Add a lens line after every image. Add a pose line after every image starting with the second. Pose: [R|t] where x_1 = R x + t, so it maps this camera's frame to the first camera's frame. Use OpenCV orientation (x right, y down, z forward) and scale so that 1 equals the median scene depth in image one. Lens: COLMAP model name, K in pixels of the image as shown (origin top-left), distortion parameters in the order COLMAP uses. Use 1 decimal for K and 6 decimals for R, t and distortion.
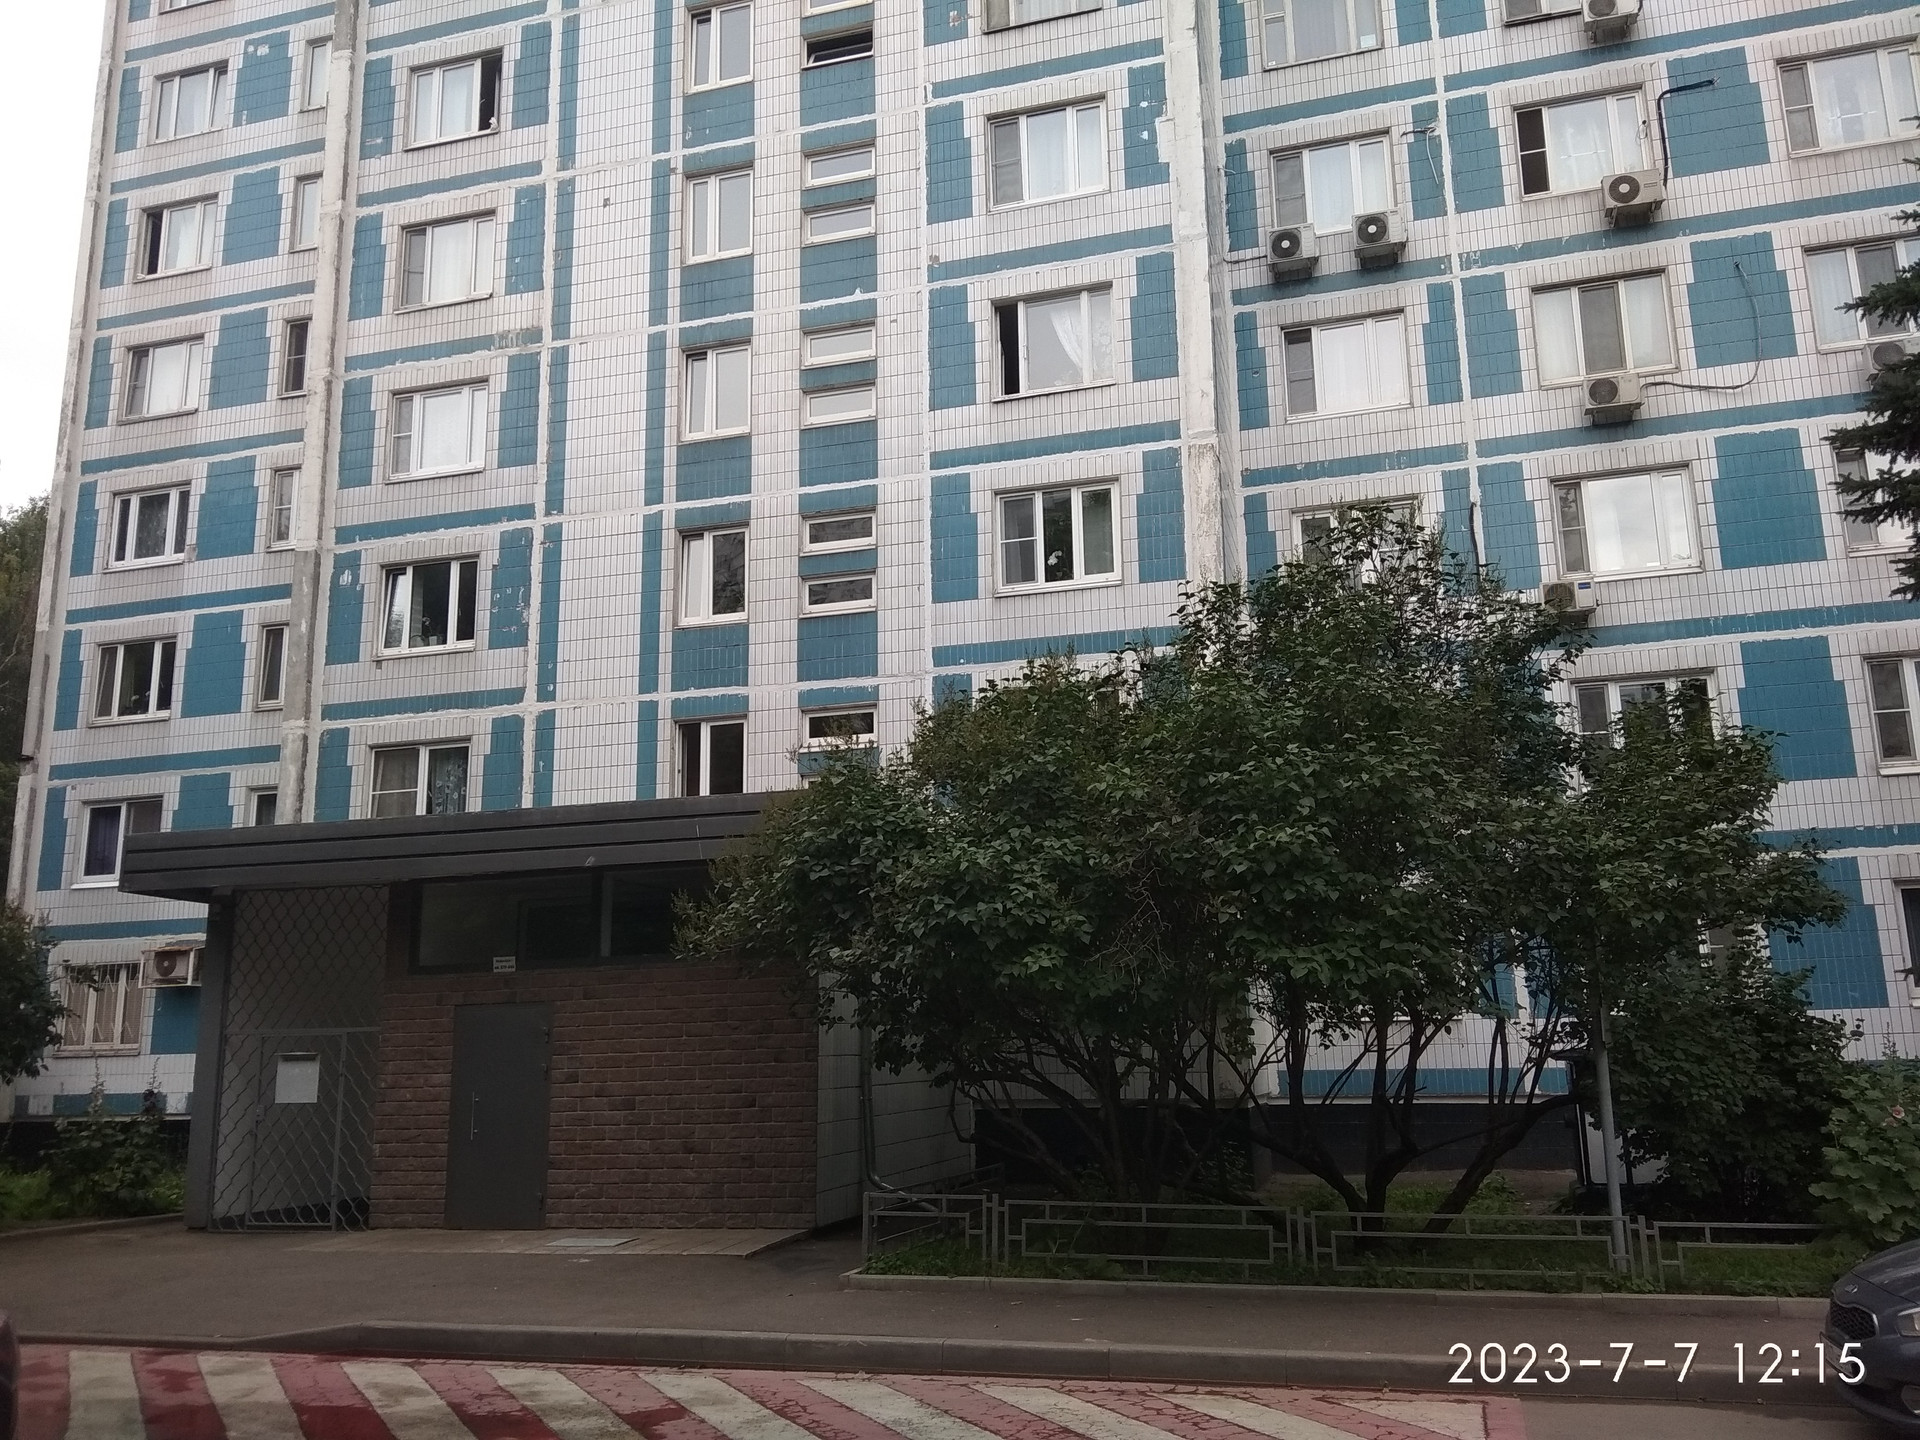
lens RADIAL K [[1519.5, 0, 998.7], [0, 1519.5, 720.2], [0, 0, 1]] dist [0.103262, -0.143135]
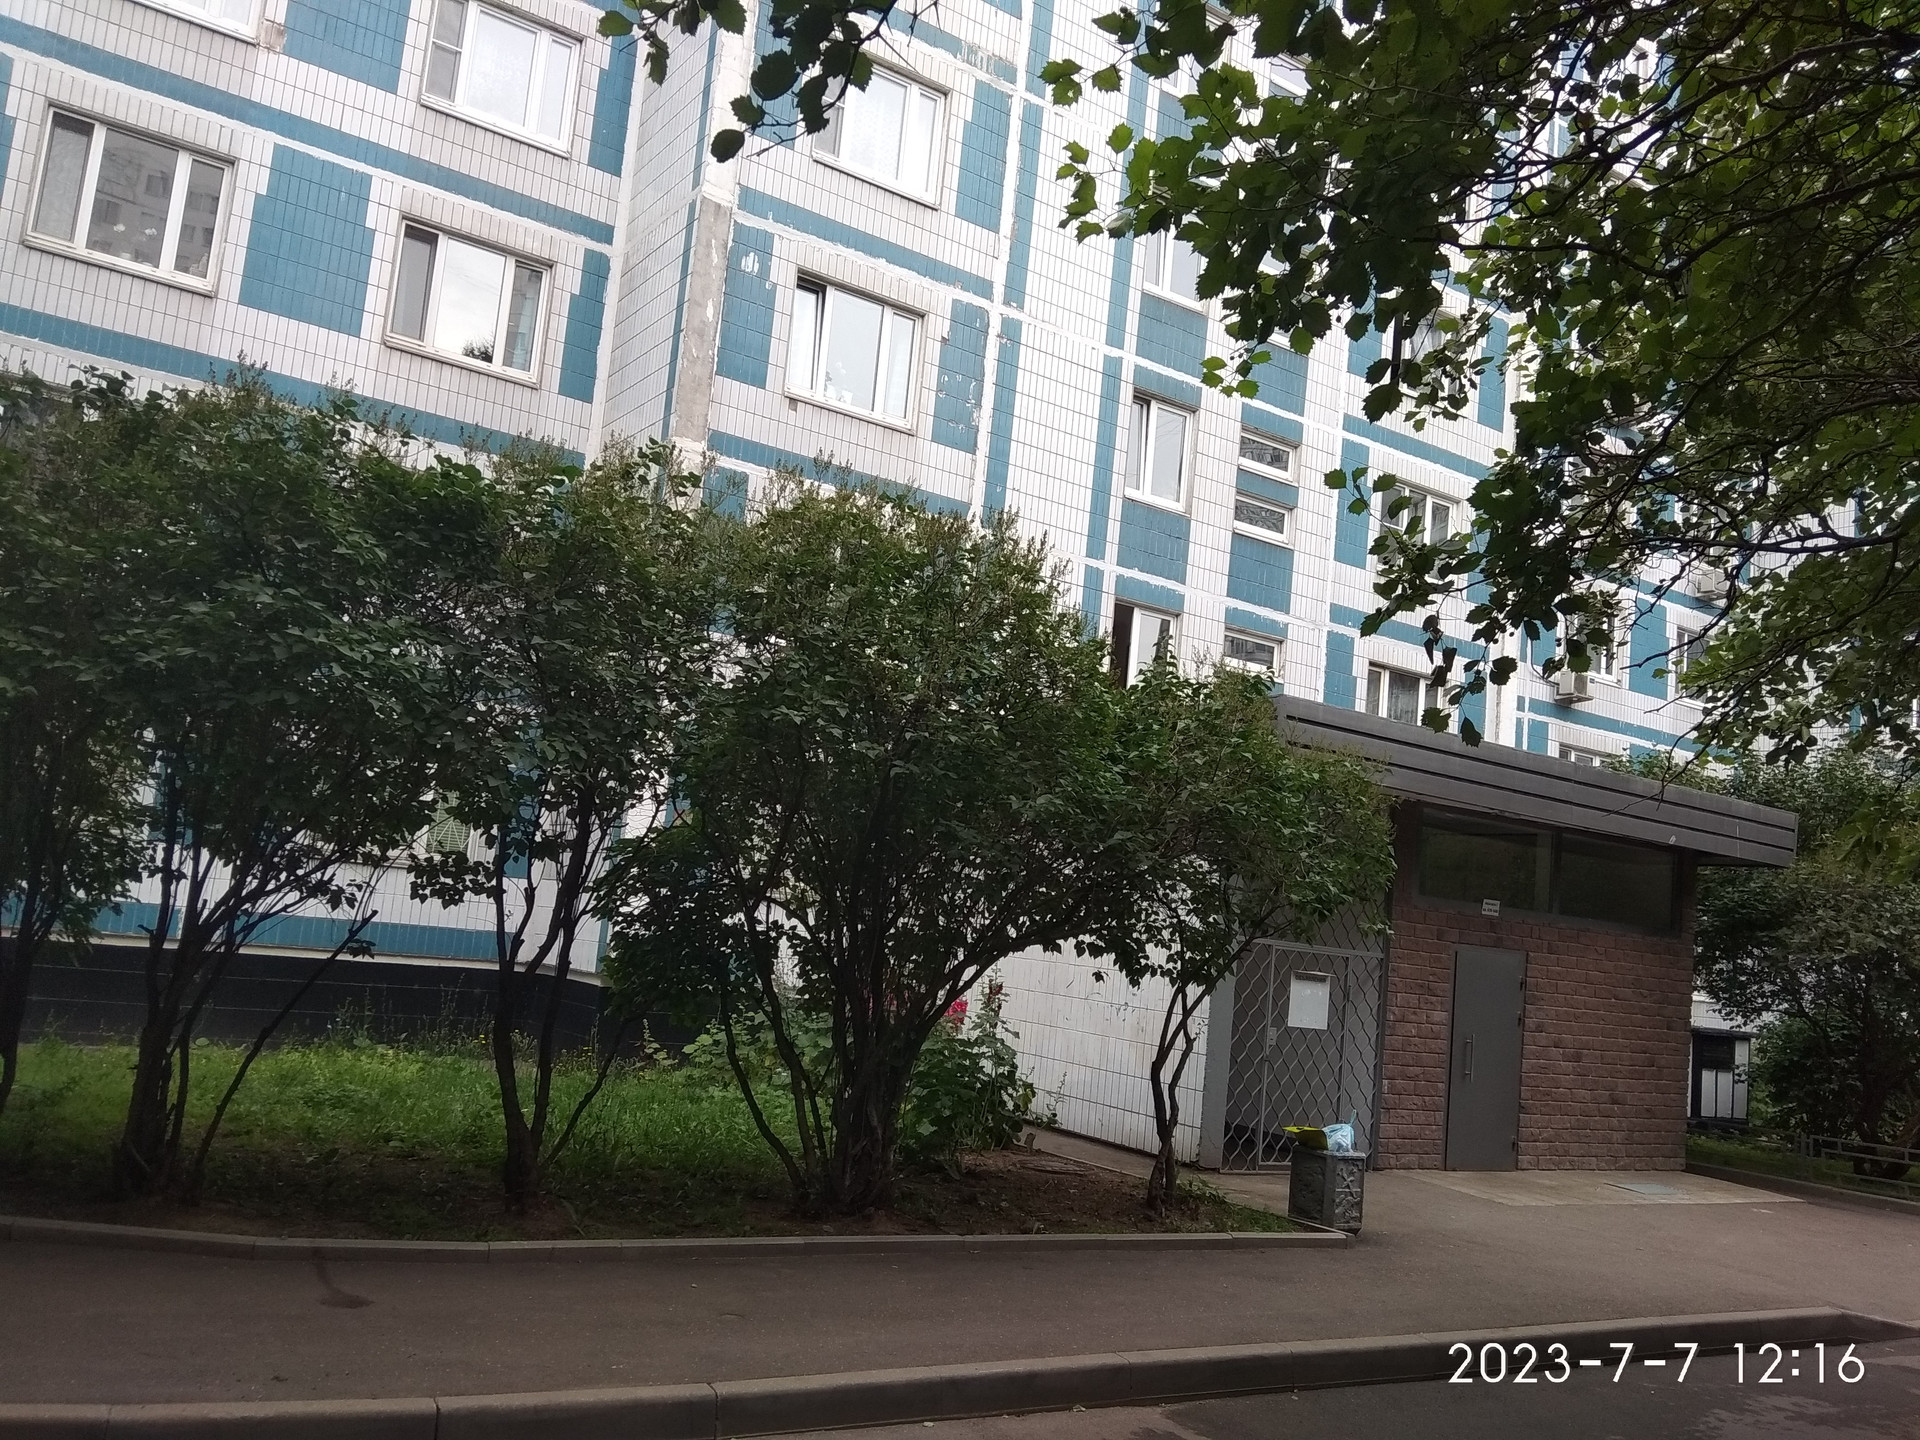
lens RADIAL K [[1512.9, 0, 960.0], [0, 1512.9, 720.0], [0, 0, 1]] dist [0.103885, -0.159138]
pose [[0.646196, 0.187032, 0.739898, -0.959546], [-0.269162, 0.963059, -0.008367, 0.106627], [-0.714130, -0.193746, 0.672667, 0.452841]]
